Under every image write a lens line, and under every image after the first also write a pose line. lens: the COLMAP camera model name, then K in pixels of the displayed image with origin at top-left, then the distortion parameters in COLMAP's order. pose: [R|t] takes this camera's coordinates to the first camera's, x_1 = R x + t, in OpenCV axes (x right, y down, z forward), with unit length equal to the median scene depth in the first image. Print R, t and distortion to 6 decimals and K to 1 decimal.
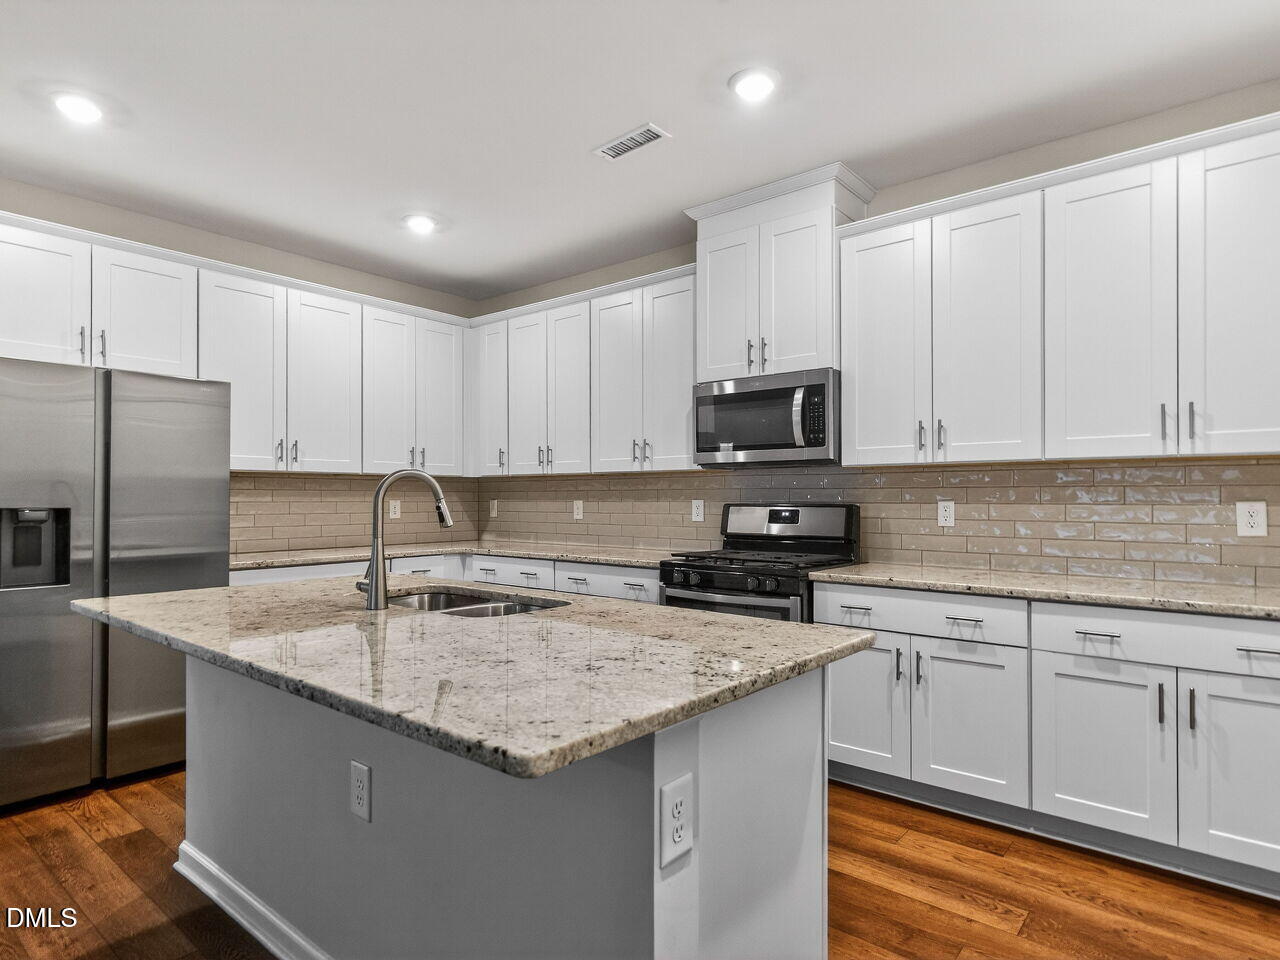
lens RADIAL K [[711.2, 0, 655.0], [0, 711.2, 498.9], [0, 0, 1]] dist [0.006196, -0.001055]
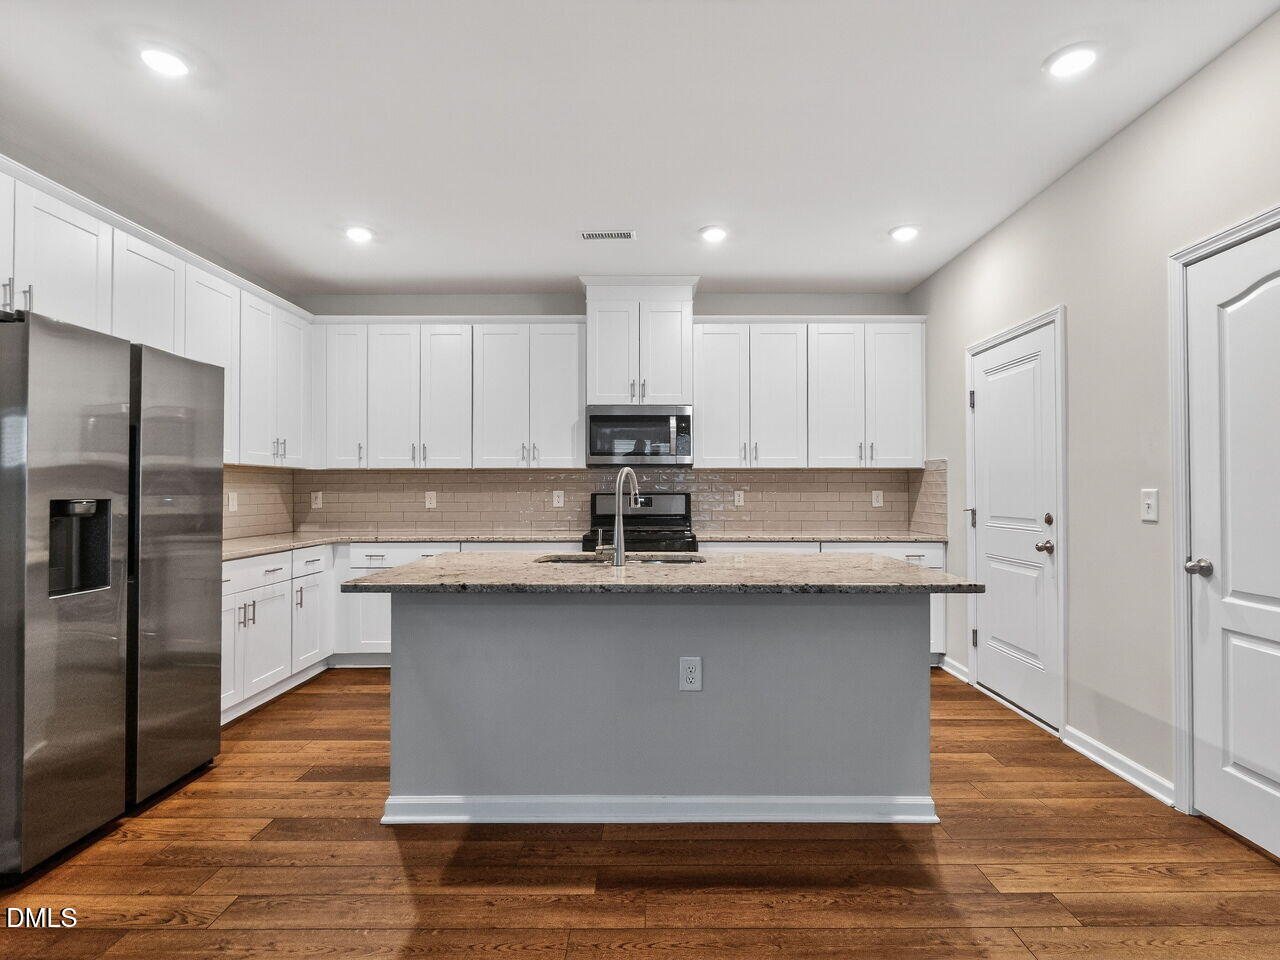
lens RADIAL K [[644.9, 0, 634.5], [0, 644.9, 489.3], [0, 0, 1]] dist [0.011473, -0.001895]
pose [[0.773382, 0.004892, 0.633921, -0.615768], [0.002617, 0.999937, -0.010910, 0.012222], [-0.633934, 0.010097, 0.773321, -0.008584]]
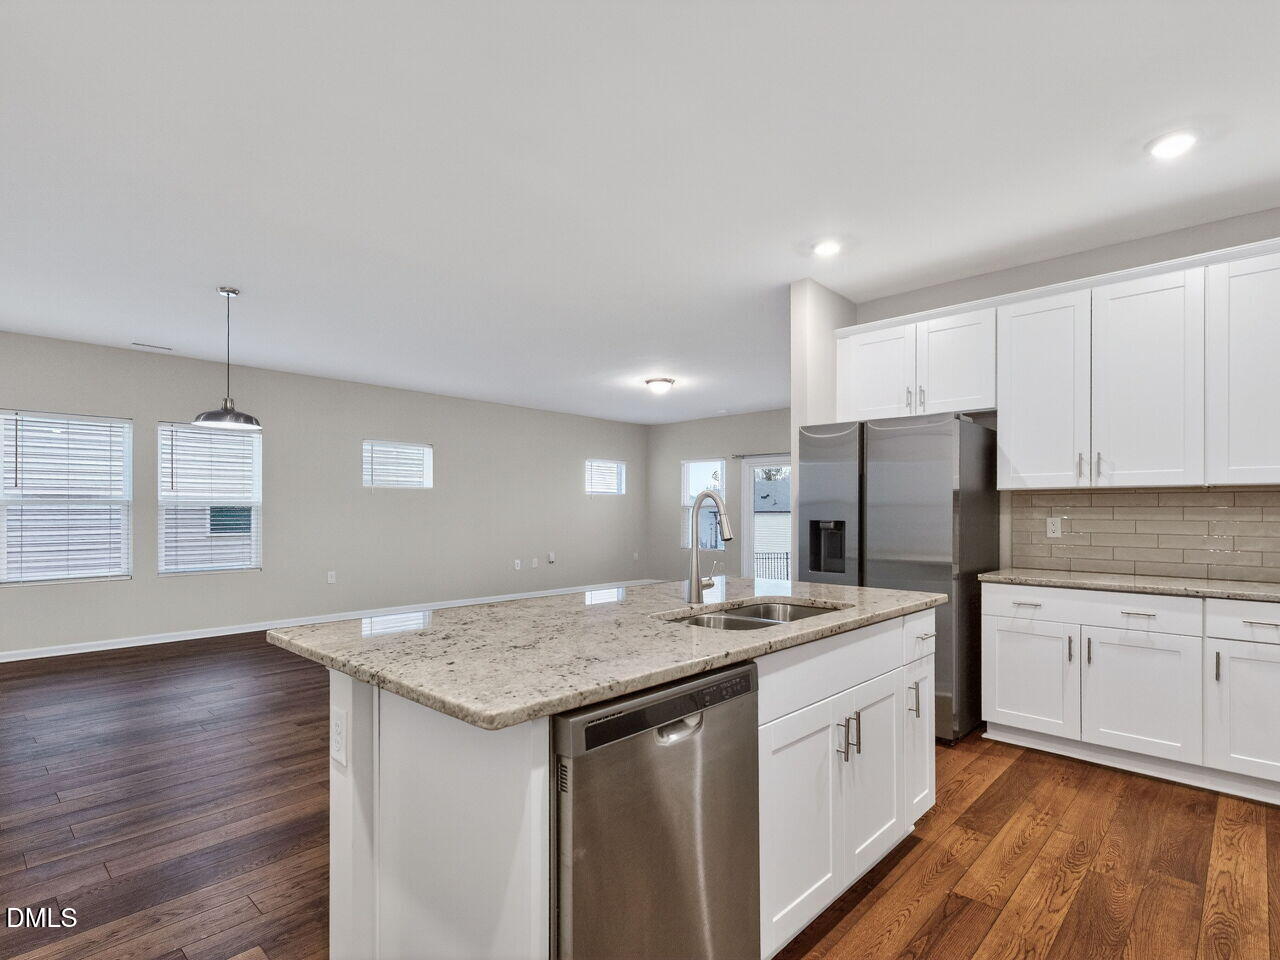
lens RADIAL K [[644.9, 0, 645.3], [0, 644.9, 503.8], [0, 0, 1]] dist [0.011473, -0.001895]
pose [[-0.070581, -0.012891, -0.997423, 0.374466], [-0.008287, 0.999890, -0.012336, -0.001743], [0.997472, 0.007395, -0.070680, 0.490514]]
